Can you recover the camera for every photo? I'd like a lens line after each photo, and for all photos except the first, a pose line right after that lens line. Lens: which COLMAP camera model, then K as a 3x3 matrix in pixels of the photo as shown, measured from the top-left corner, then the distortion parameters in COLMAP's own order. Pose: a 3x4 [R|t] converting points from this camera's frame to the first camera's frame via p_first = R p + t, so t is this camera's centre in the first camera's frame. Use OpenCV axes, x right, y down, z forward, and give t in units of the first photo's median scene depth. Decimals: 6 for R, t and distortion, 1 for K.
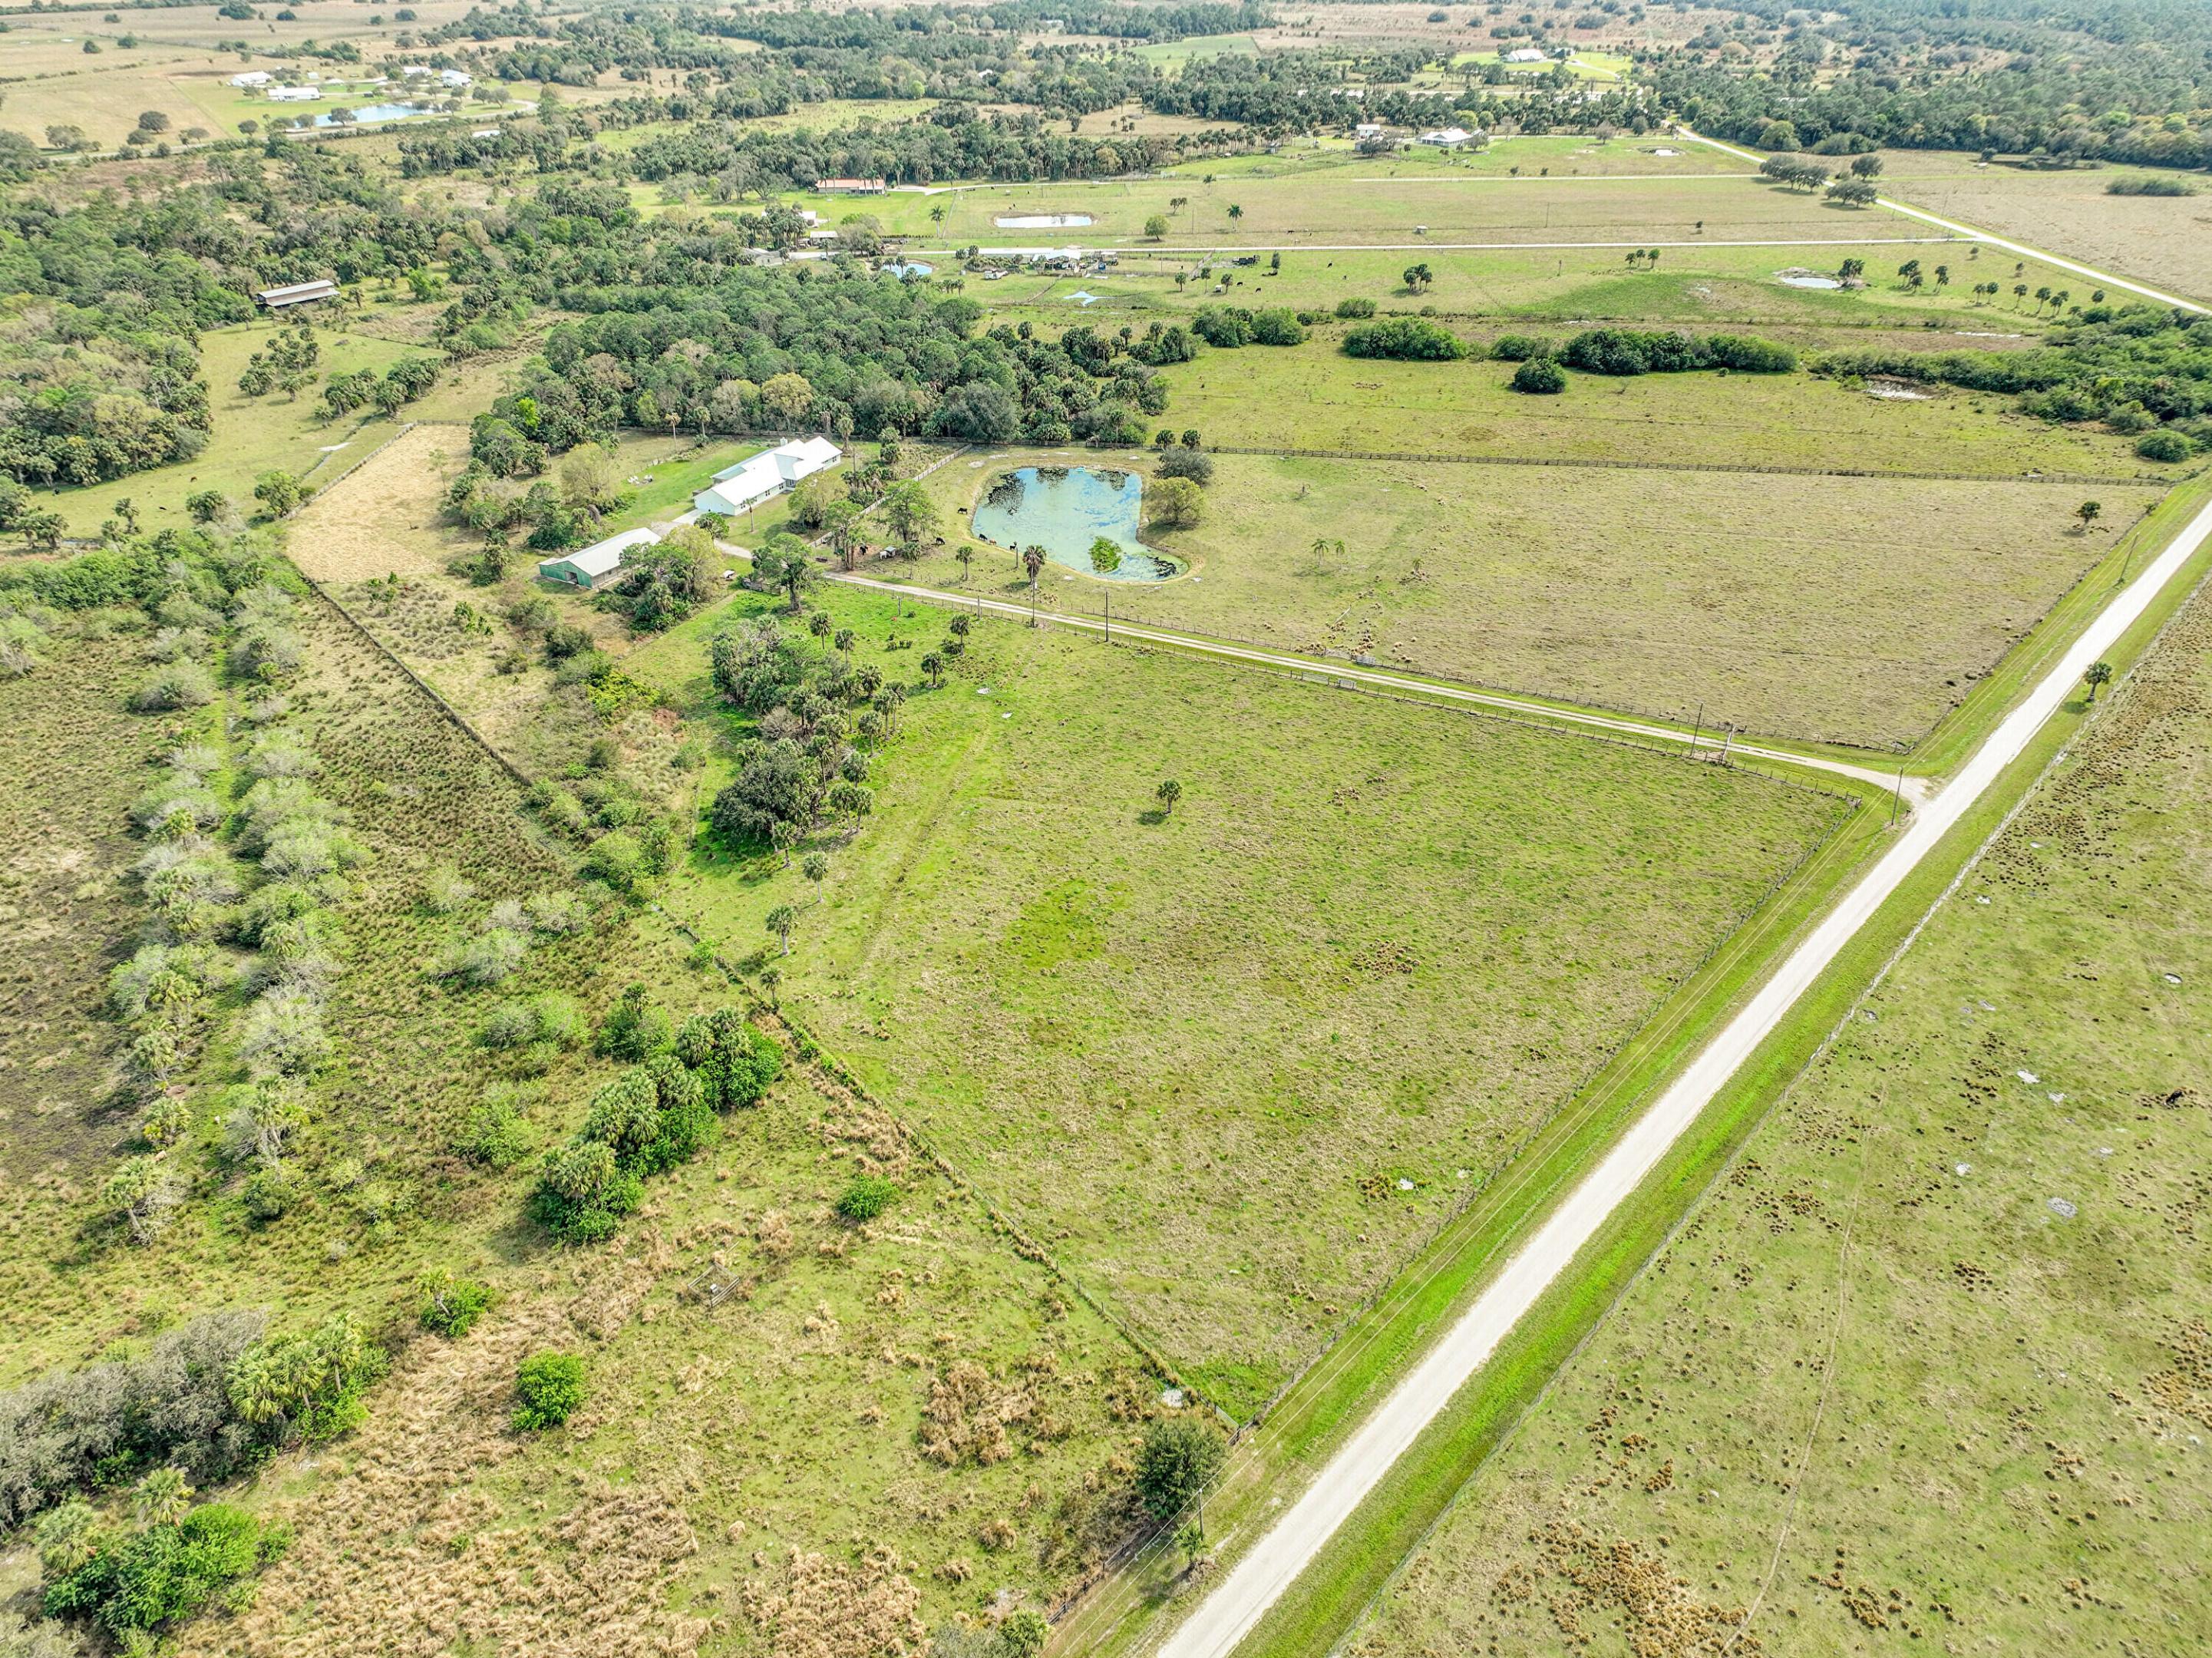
lens RADIAL K [[1550.9, 0, 1106.0], [0, 1550.9, 829.0], [0, 0, 1]] dist [-0.007031, 0.027351]
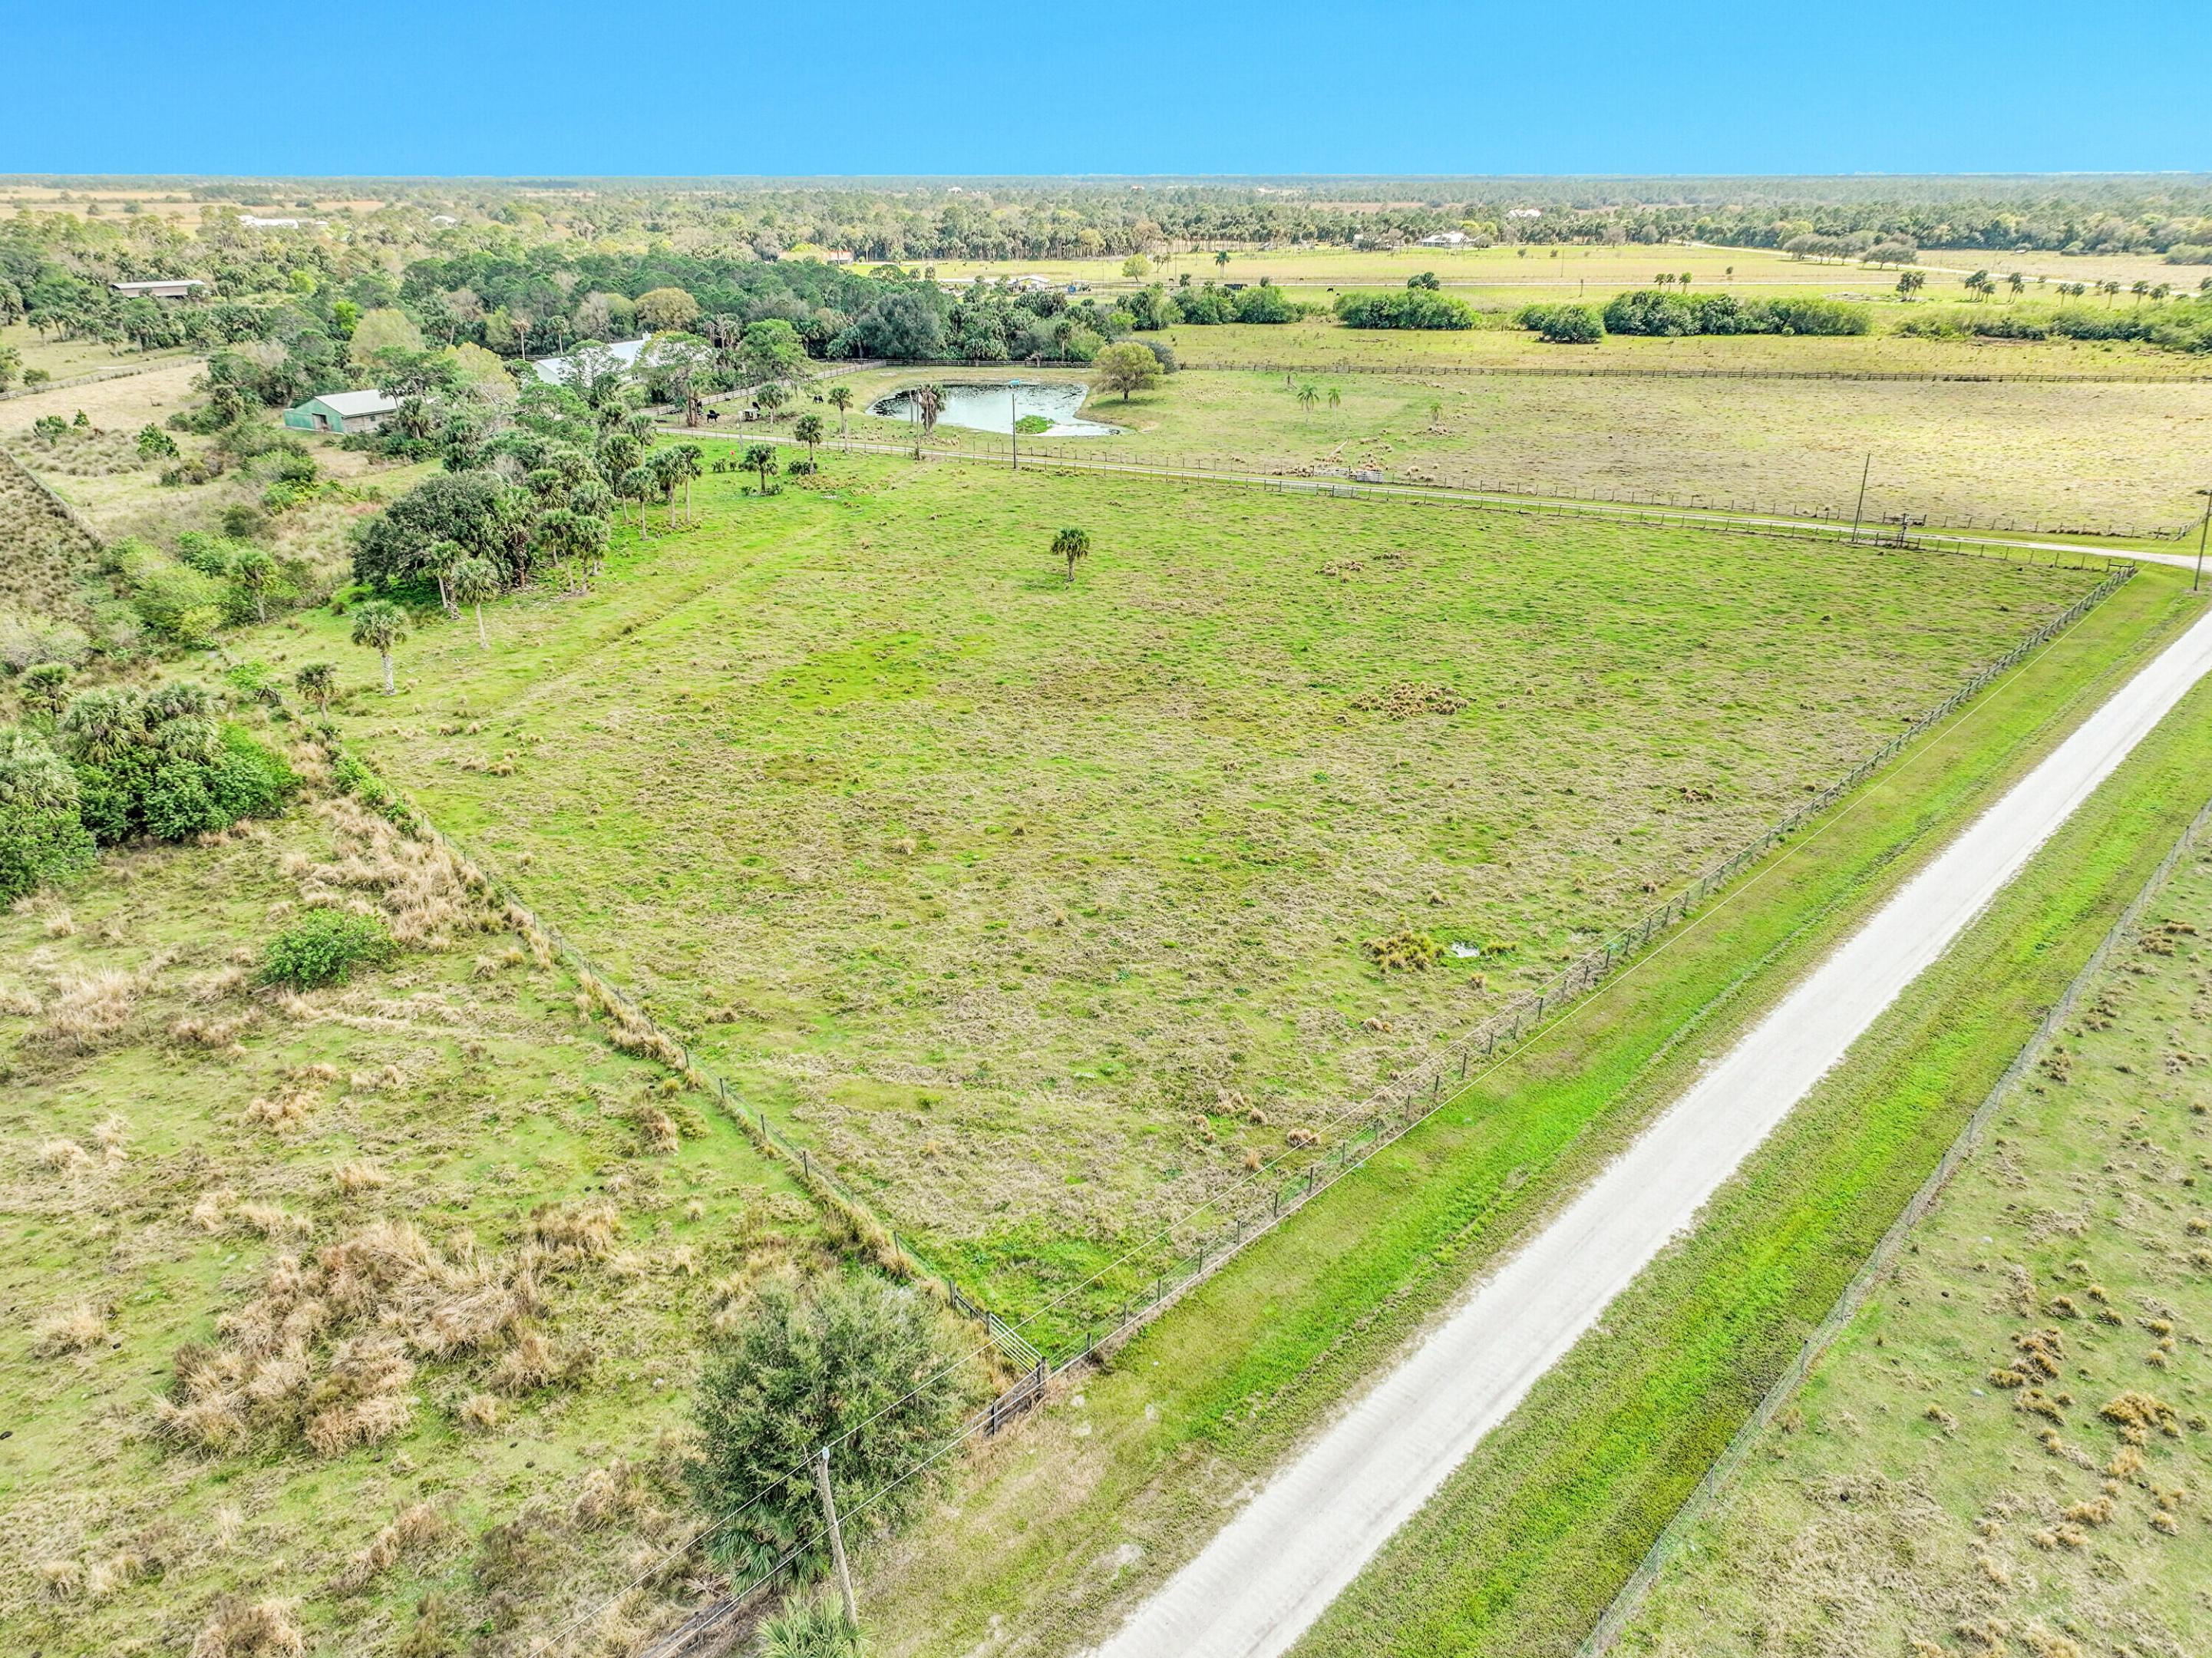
lens RADIAL K [[1550.9, 0, 1106.0], [0, 1550.9, 829.0], [0, 0, 1]] dist [-0.007031, 0.027351]
pose [[0.999959, 0.003940, -0.008181, 0.074782], [-0.005080, 0.989511, -0.144370, 0.227418], [0.007527, 0.144406, 0.989490, 0.448841]]
